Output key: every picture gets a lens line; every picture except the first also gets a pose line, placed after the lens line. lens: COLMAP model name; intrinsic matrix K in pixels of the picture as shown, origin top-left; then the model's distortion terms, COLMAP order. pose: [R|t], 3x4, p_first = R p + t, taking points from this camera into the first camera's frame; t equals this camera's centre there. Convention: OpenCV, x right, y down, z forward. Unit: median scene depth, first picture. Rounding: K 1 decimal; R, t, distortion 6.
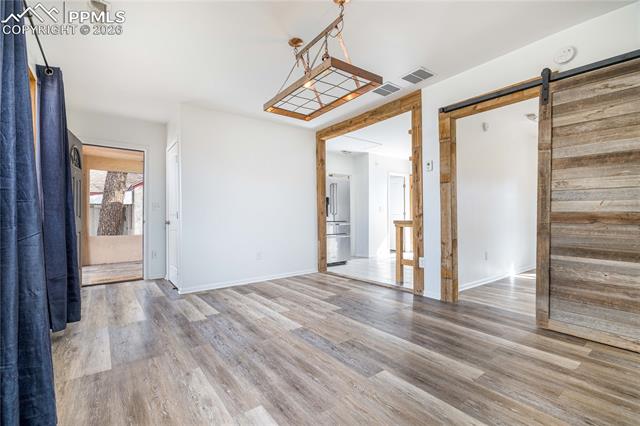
lens RADIAL K [[282.2, 0, 320.2], [0, 282.2, 215.0], [0, 0, 1]] dist [-0.004561, -0.000420]
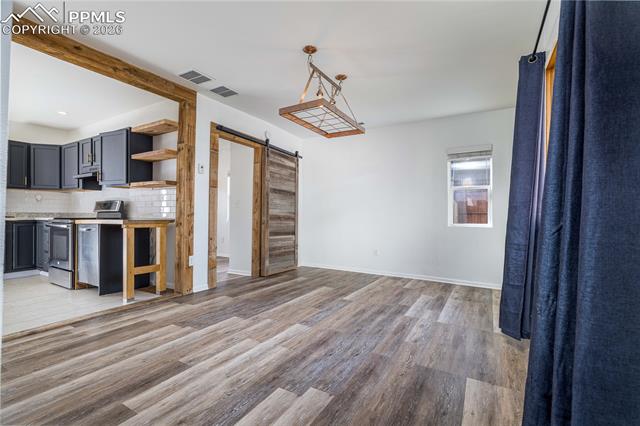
lens RADIAL K [[296.8, 0, 306.8], [0, 296.8, 215.4], [0, 0, 1]] dist [-0.003646, -0.000312]
pose [[-0.358206, 0.007650, 0.933611, -1.033353], [-0.015982, 0.999770, -0.014324, 0.017632], [-0.933506, -0.020052, -0.358002, 1.303053]]
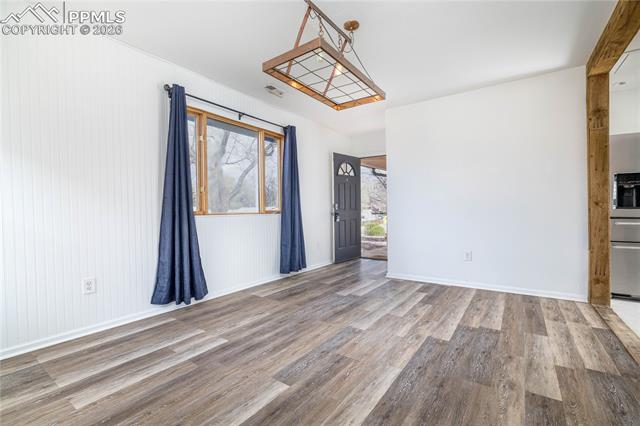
lens RADIAL K [[282.2, 0, 320.2], [0, 282.2, 215.0], [0, 0, 1]] dist [-0.004561, -0.000420]
pose [[0.318270, 0.019558, -0.947798, 0.733287], [0.012474, 0.999614, 0.024816, -0.007225], [0.947918, -0.019721, 0.317903, 0.550717]]
